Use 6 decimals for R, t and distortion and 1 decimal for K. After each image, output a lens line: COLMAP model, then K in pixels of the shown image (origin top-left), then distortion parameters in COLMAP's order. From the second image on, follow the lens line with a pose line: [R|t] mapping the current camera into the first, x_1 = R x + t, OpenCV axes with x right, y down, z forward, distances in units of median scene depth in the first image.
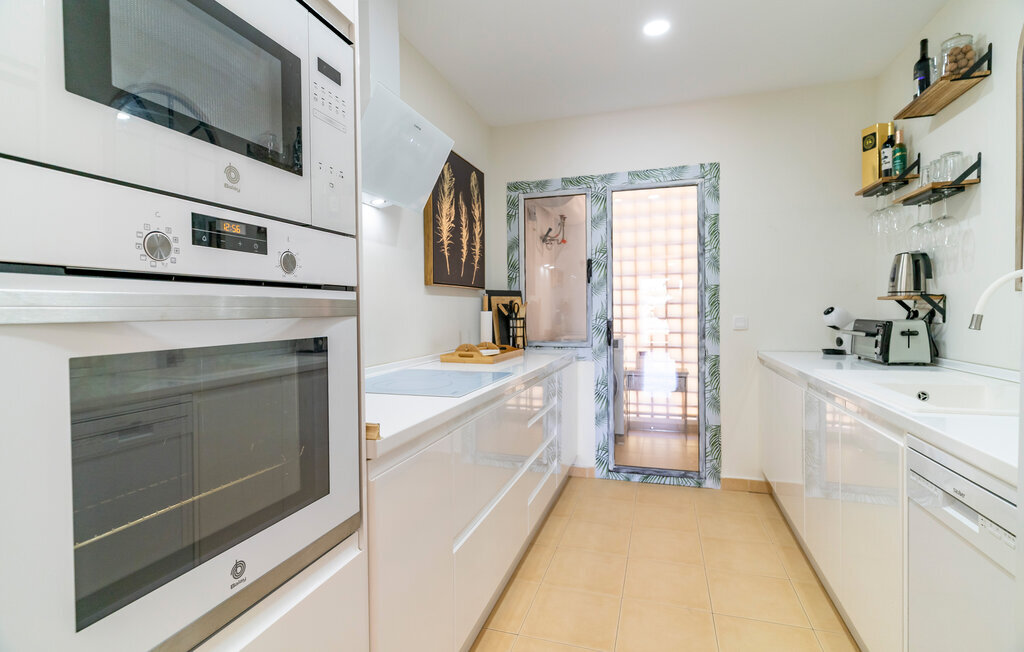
lens RADIAL K [[500.2, 0, 512.1], [0, 500.2, 321.8], [0, 0, 1]] dist [0.001456, 0.000416]
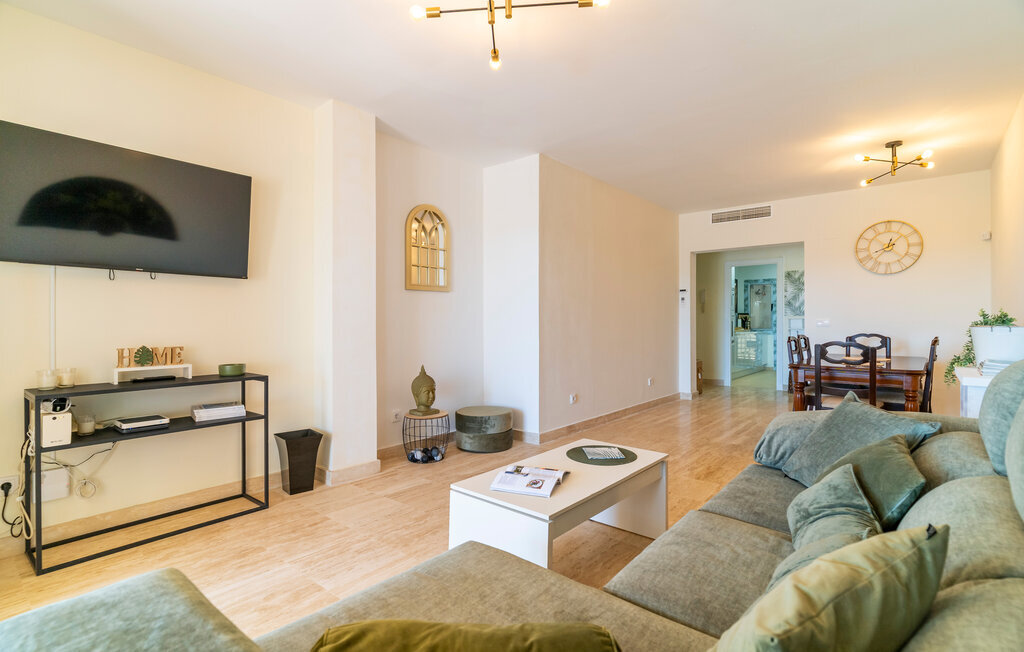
lens RADIAL K [[500.2, 0, 507.2], [0, 500.2, 327.1], [0, 0, 1]] dist [0.001456, 0.000416]
pose [[0.923041, 0.019600, -0.384201, -0.180199], [-0.022303, 0.999748, -0.002579, 0.073859], [0.384054, 0.010950, 0.923246, -2.641031]]
